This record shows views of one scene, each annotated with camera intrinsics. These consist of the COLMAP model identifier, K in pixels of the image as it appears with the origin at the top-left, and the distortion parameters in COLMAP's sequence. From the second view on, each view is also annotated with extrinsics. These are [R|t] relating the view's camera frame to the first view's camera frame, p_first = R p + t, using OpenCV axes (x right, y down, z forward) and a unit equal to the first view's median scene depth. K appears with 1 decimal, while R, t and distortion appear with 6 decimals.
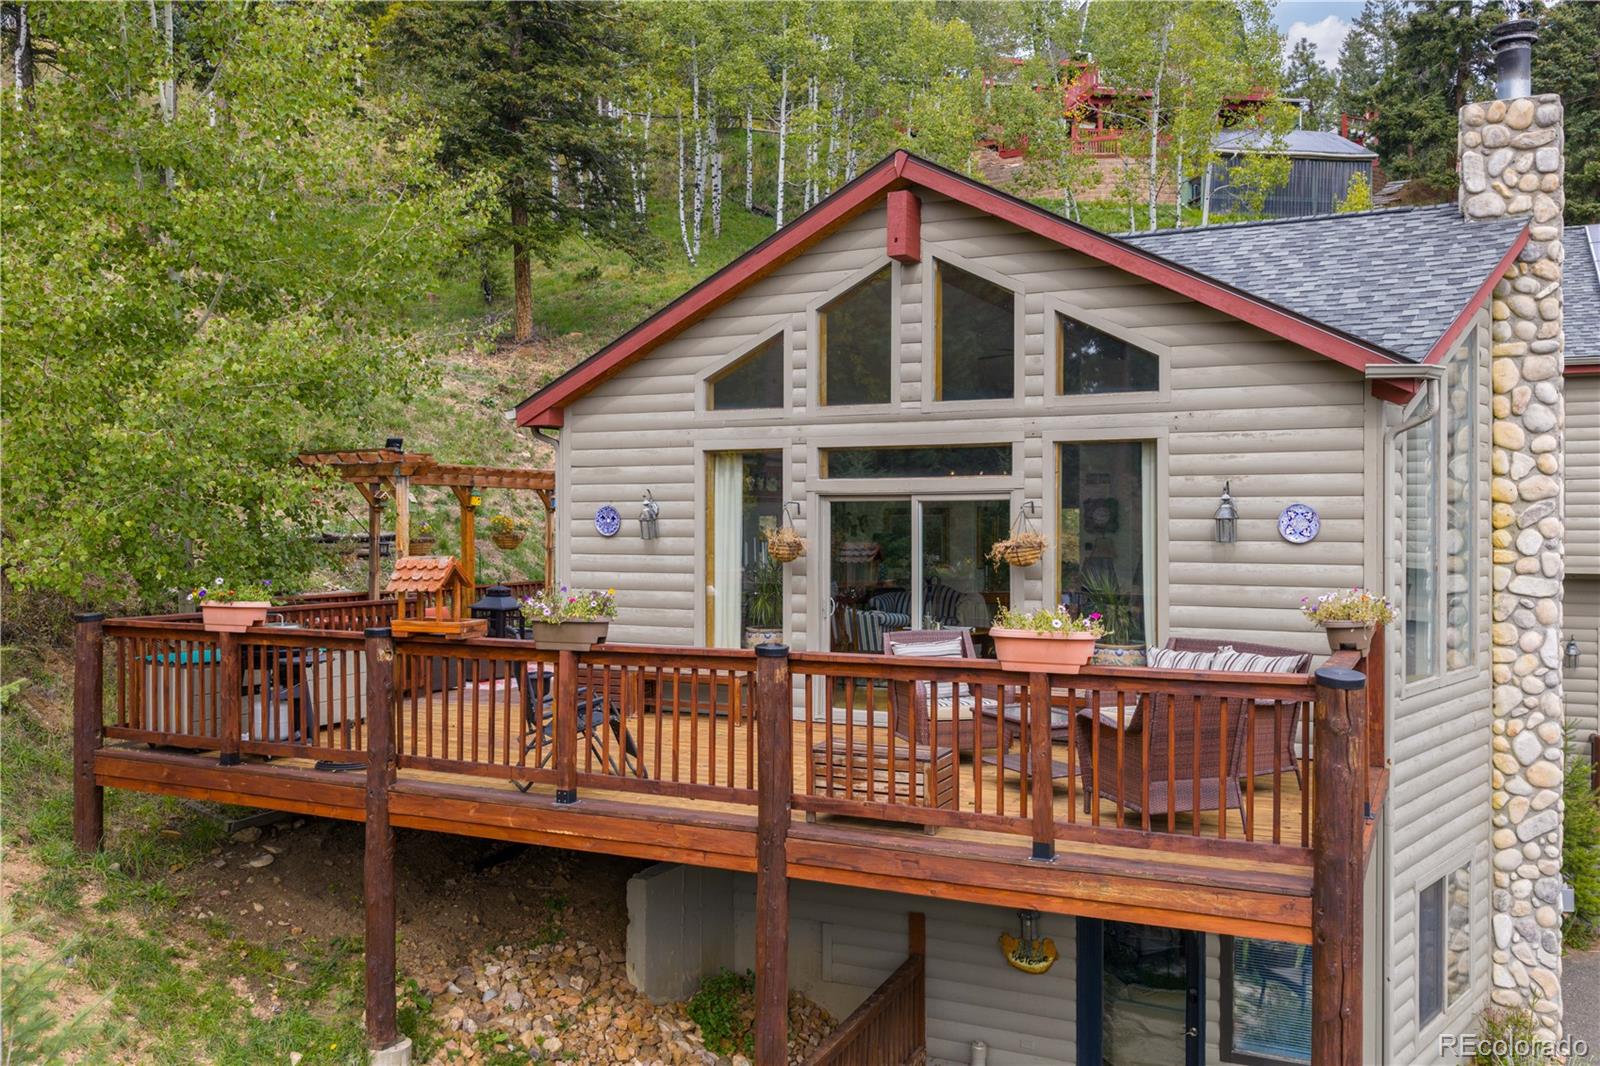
lens RADIAL K [[1347.4, 0, 798.4], [0, 1347.4, 538.4], [0, 0, 1]] dist [0.027256, -0.035243]
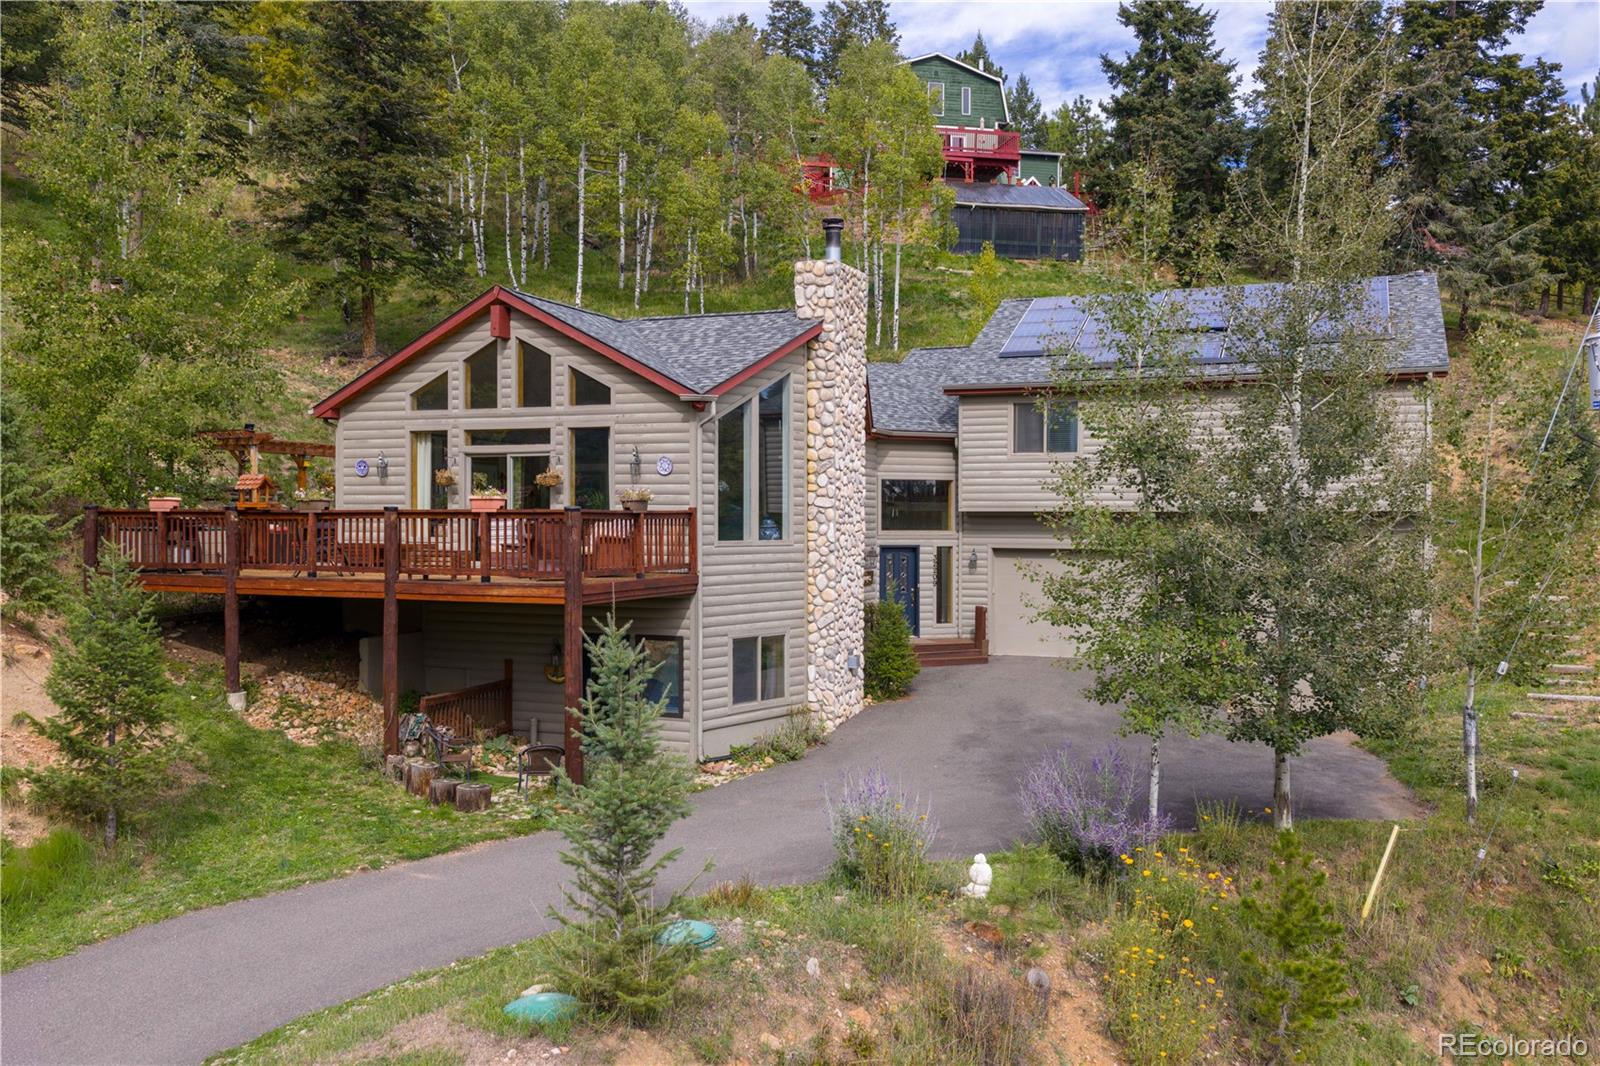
lens RADIAL K [[1347.4, 0, 800.7], [0, 1347.4, 538.9], [0, 0, 1]] dist [0.027256, -0.035243]
pose [[0.997837, 0.003811, 0.065633, 0.375875], [-0.003943, 0.999990, 0.001882, 0.086646], [-0.065625, -0.002137, 0.997842, -1.010120]]
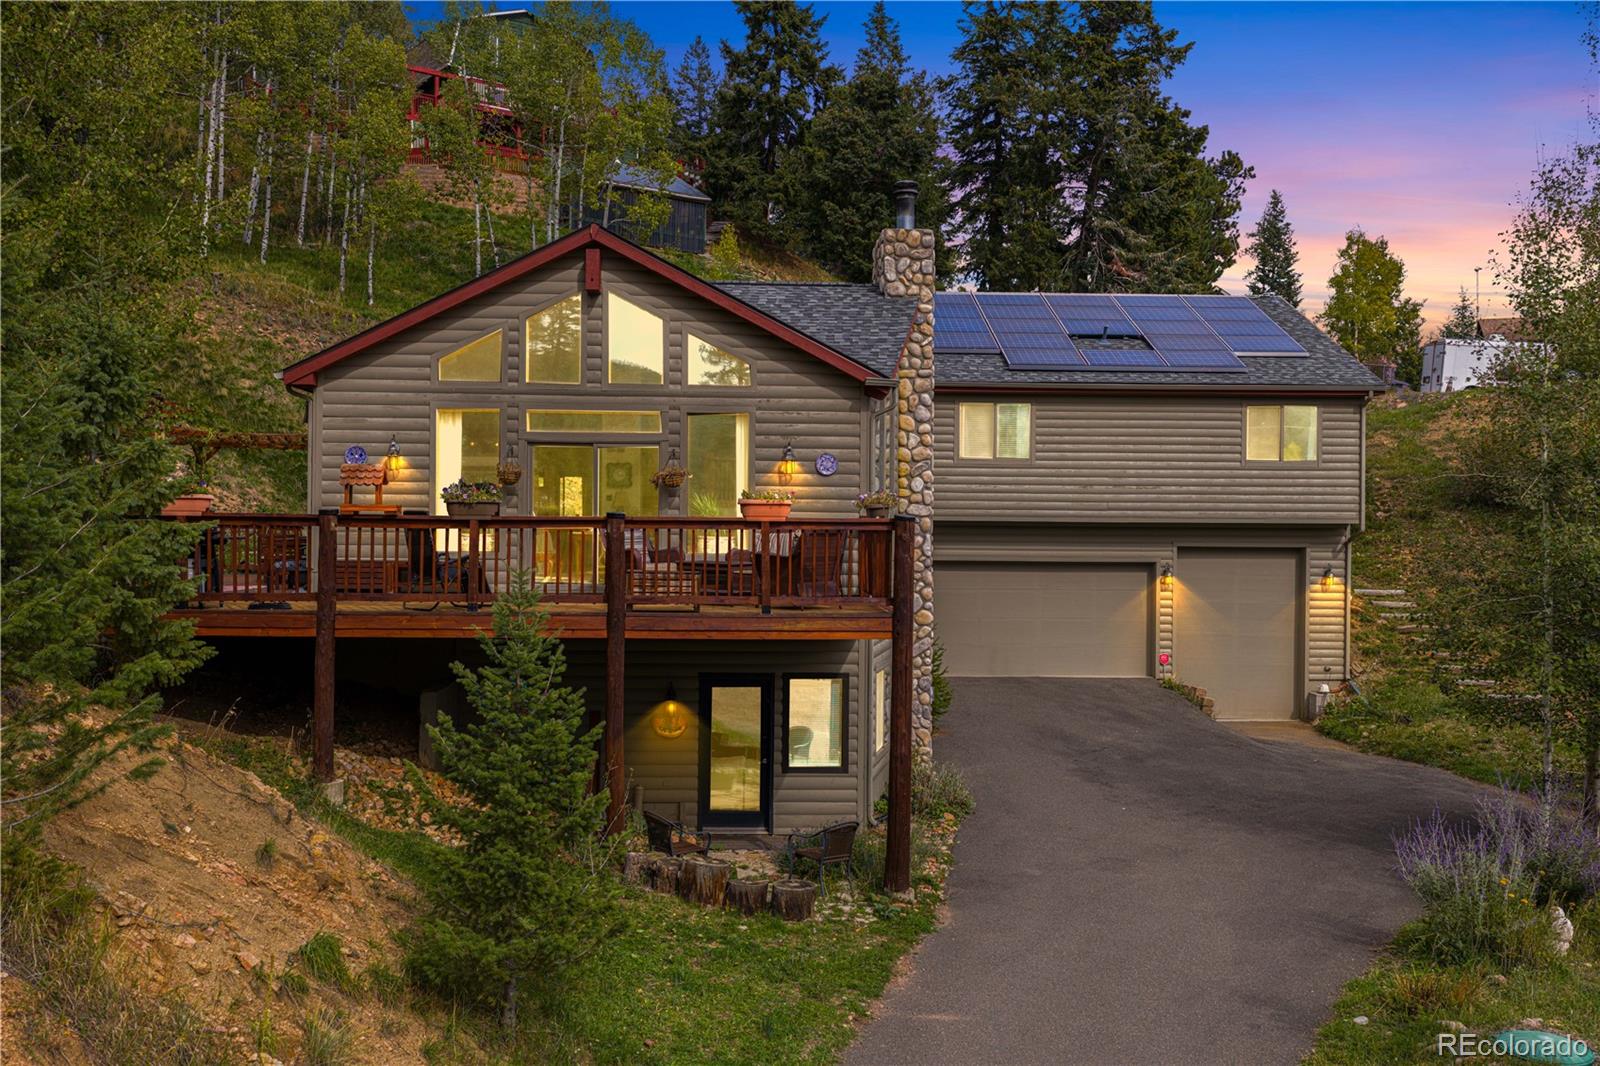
lens RADIAL K [[1412.1, 0, 791.3], [0, 1412.1, 534.1], [0, 0, 1]] dist [0.028274, -0.005320]
pose [[0.874878, 0.006367, 0.484301, -0.484398], [-0.003490, 0.999971, -0.006842, 0.079734], [-0.484330, 0.004296, 0.874875, -0.515000]]
